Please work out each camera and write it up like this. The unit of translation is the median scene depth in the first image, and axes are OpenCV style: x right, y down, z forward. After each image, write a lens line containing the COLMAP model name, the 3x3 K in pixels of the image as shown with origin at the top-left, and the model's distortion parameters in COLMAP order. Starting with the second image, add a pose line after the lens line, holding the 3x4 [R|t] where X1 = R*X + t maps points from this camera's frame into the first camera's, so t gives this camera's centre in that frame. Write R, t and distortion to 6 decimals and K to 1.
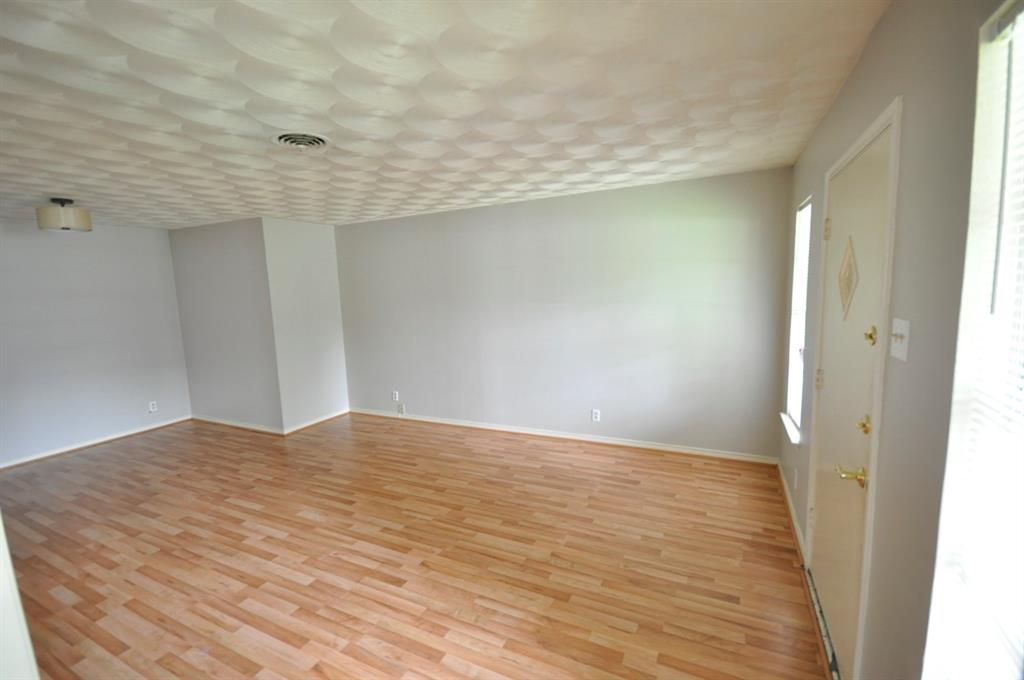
lens RADIAL K [[447.9, 0, 503.1], [0, 447.9, 339.7], [0, 0, 1]] dist [0.008062, -0.007569]
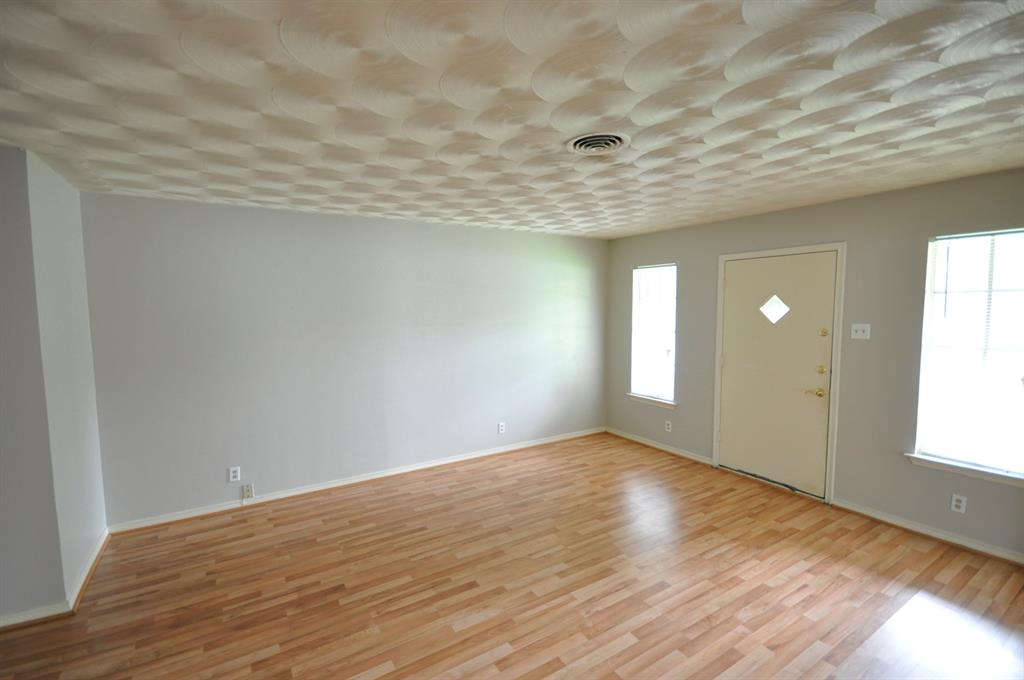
lens RADIAL K [[447.9, 0, 496.3], [0, 447.9, 336.4], [0, 0, 1]] dist [0.008062, -0.007569]
pose [[0.533872, -0.023627, 0.845235, -1.064024], [0.090442, 0.995471, -0.029299, -0.036963], [-0.840714, 0.092086, 0.533591, 0.574431]]
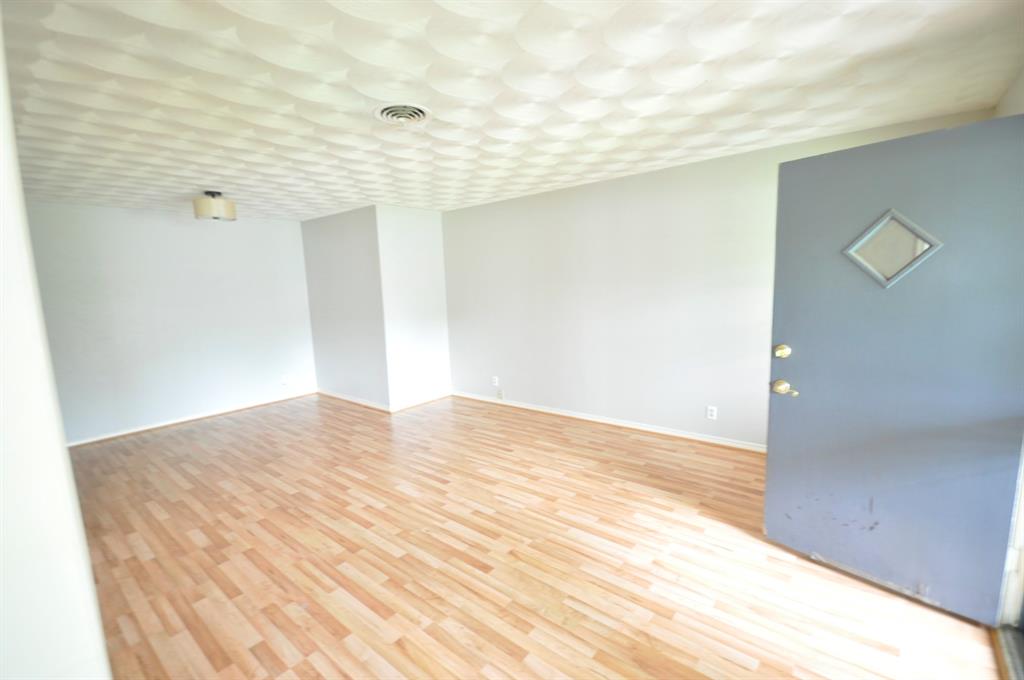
lens RADIAL K [[447.9, 0, 503.9], [0, 447.9, 342.8], [0, 0, 1]] dist [0.008062, -0.007569]
pose [[0.972883, 0.030432, -0.229288, 0.009332], [-0.024980, 0.999333, 0.026645, 0.024869], [0.229946, -0.020194, 0.972994, 0.066261]]
